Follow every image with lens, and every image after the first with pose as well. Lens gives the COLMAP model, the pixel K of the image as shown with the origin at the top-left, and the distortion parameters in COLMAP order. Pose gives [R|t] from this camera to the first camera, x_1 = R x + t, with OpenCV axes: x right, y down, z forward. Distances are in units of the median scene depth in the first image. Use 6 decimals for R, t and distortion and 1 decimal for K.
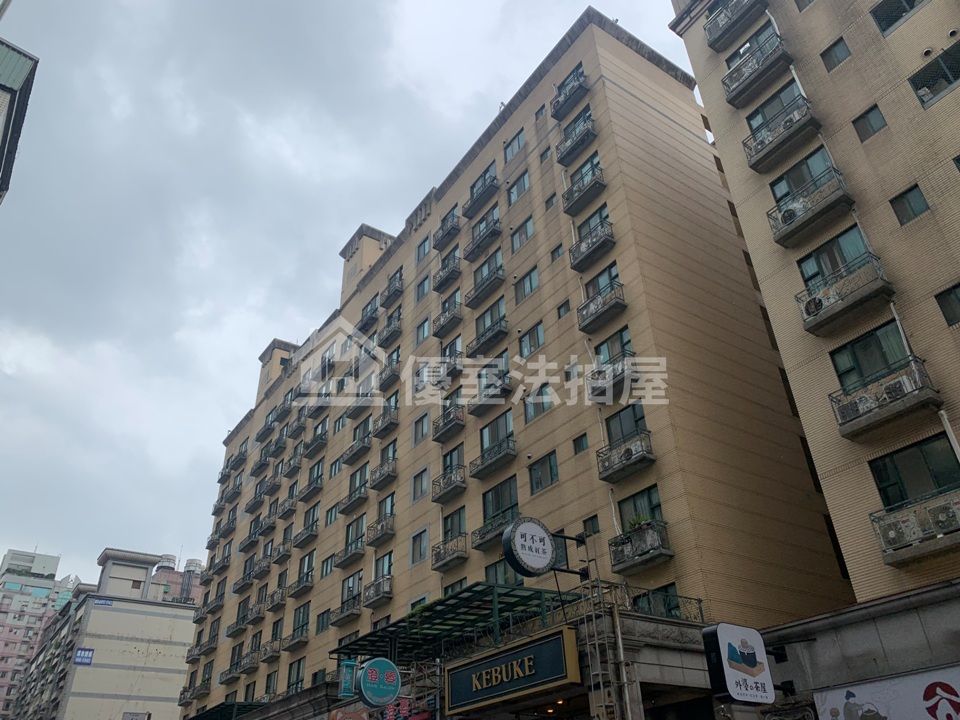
lens RADIAL K [[735.4, 0, 482.9], [0, 735.4, 354.8], [0, 0, 1]] dist [0.014222, -0.009885]
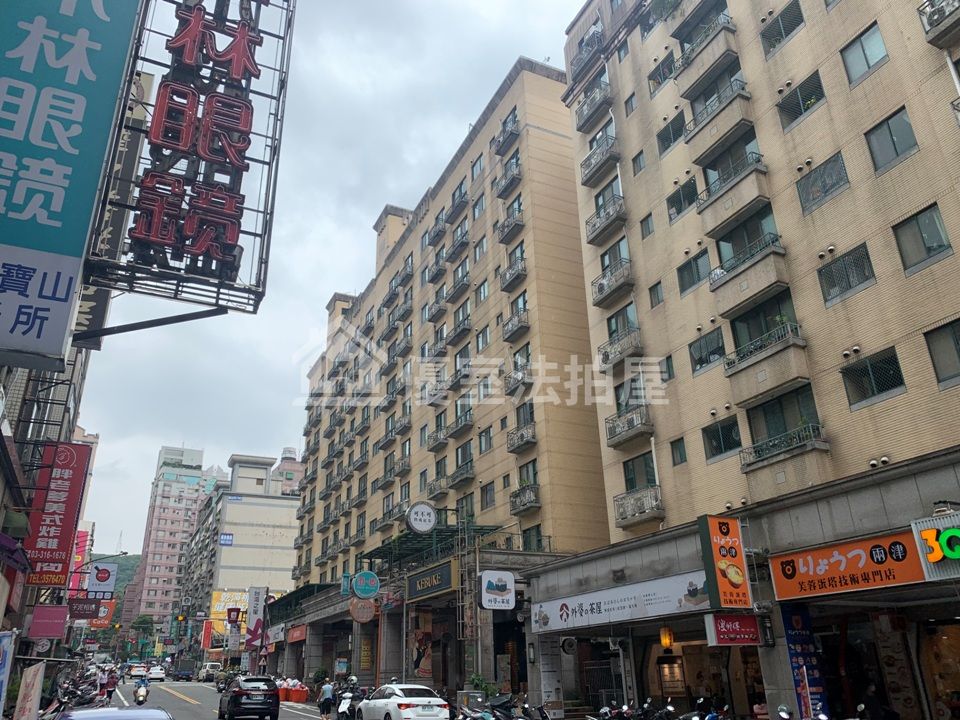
lens RADIAL K [[735.4, 0, 479.1], [0, 735.4, 357.6], [0, 0, 1]] dist [0.061394, -0.104781]
pose [[0.986977, -0.054102, -0.151490, 0.214913], [0.080205, 0.981844, 0.171897, -0.179143], [0.139439, -0.181809, 0.973397, -0.272927]]
